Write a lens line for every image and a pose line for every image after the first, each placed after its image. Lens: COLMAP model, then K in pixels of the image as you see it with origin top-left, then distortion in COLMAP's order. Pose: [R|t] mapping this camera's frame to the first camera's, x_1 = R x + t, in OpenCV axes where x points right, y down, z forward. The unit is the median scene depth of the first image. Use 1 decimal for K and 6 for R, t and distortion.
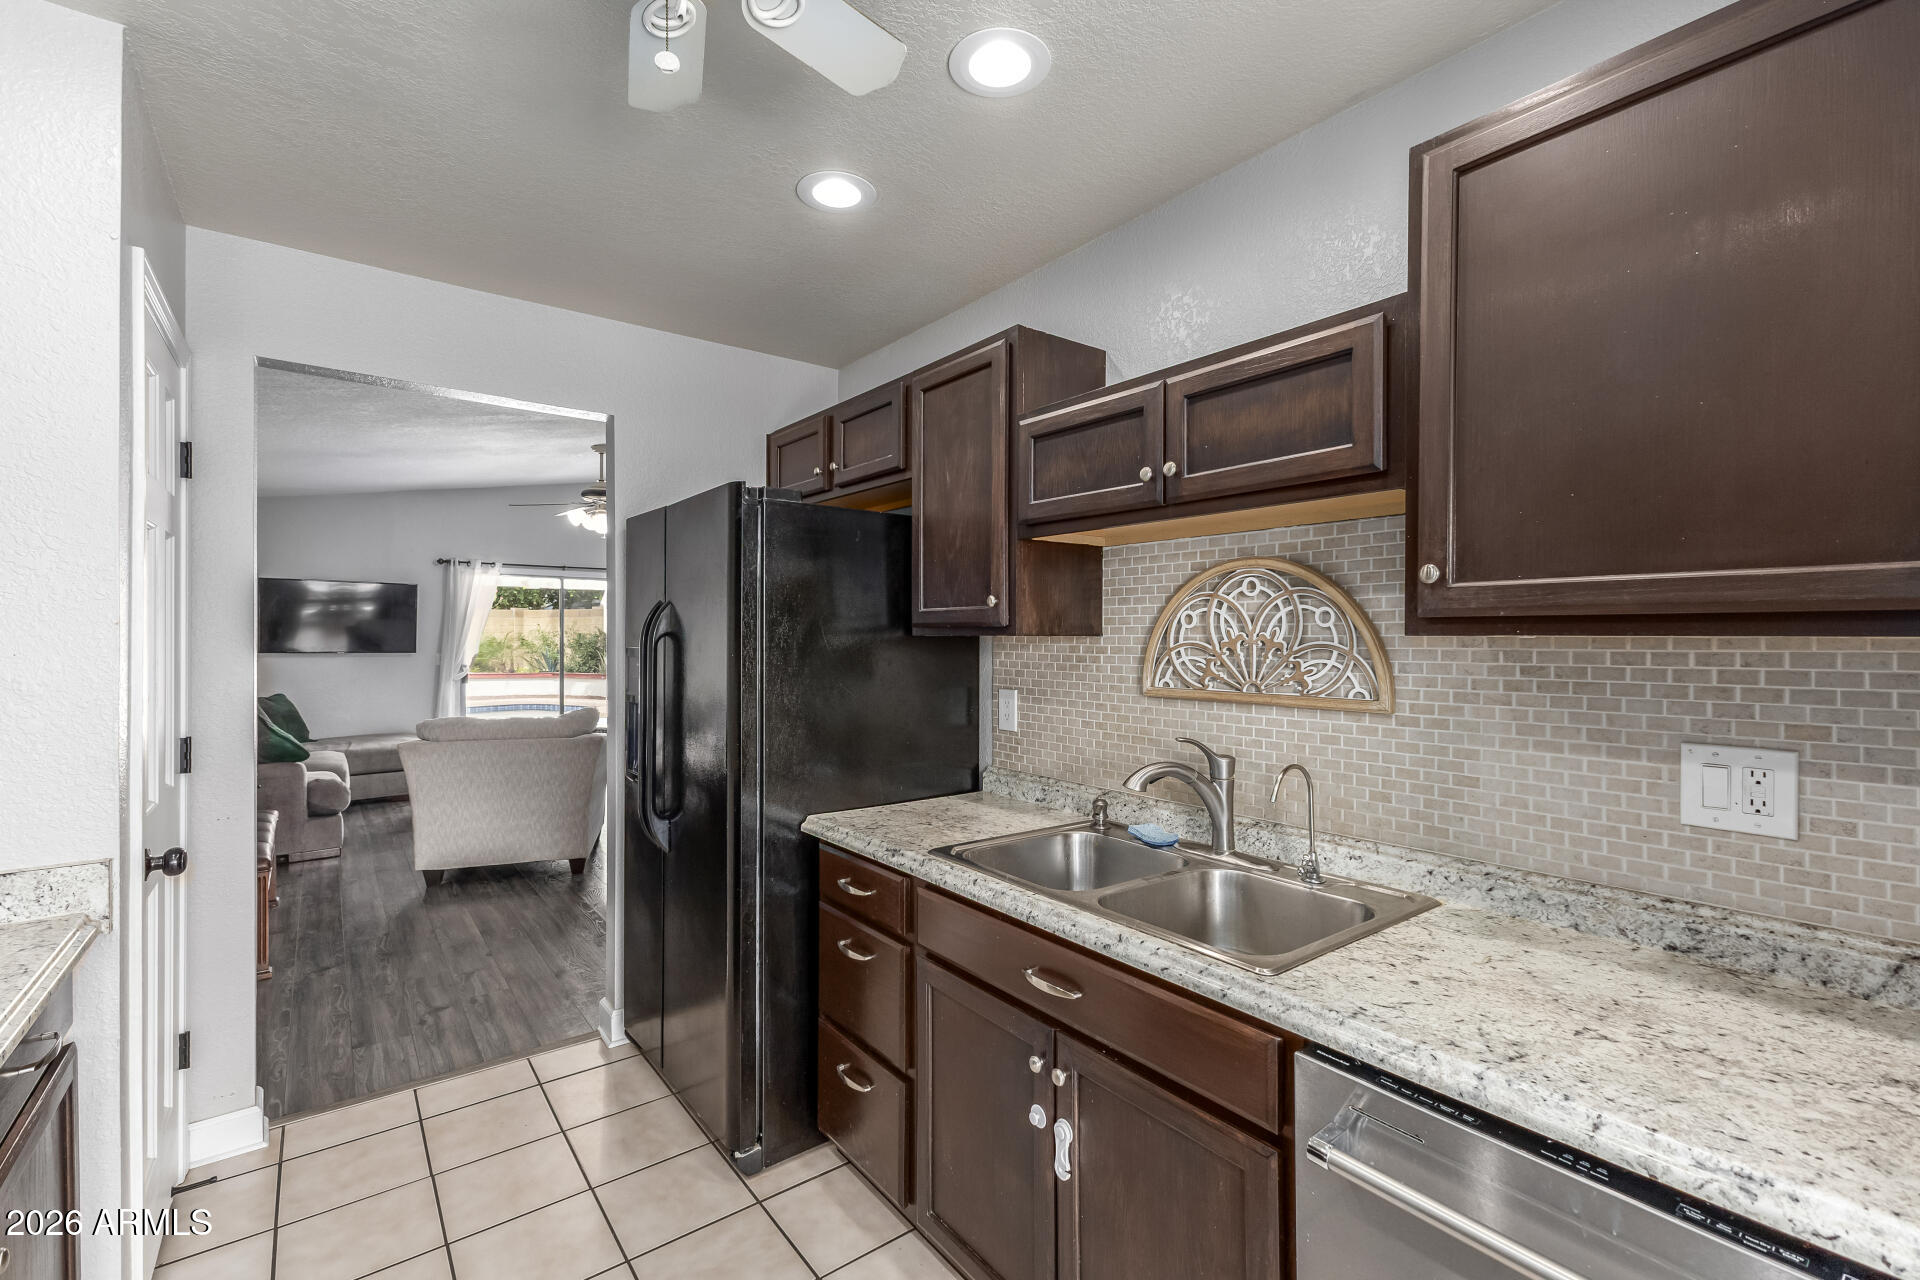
lens RADIAL K [[831.5, 0, 950.8], [0, 831.5, 638.7], [0, 0, 1]] dist [0.014379, -0.004769]
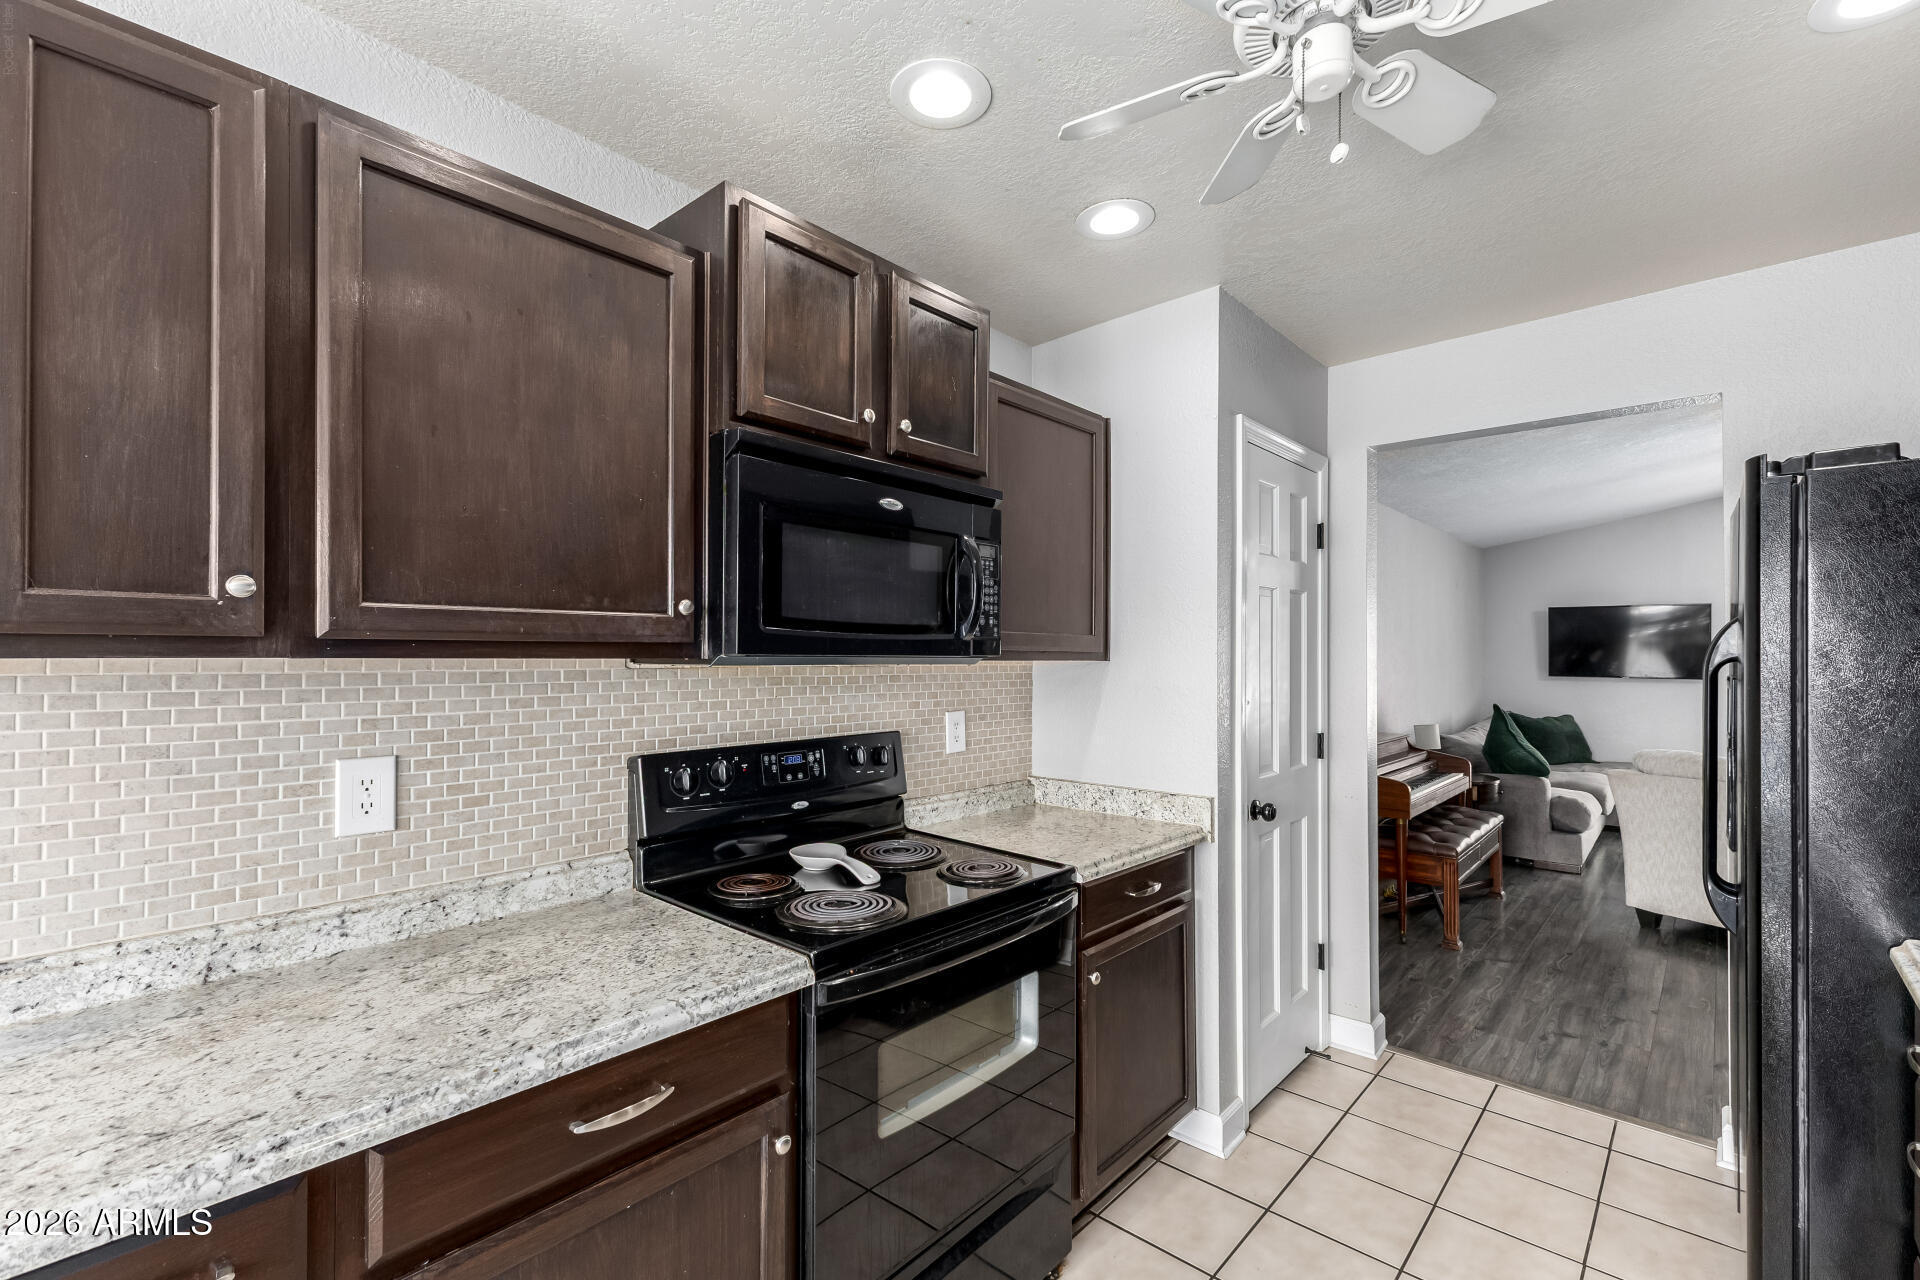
lens RADIAL K [[831.5, 0, 963.5], [0, 831.5, 648.7], [0, 0, 1]] dist [0.014379, -0.004769]
pose [[0.180628, -0.013326, -0.983461, 0.266818], [-0.003362, 0.999894, -0.014166, -0.001872], [0.983546, 0.005865, 0.180565, 0.116826]]
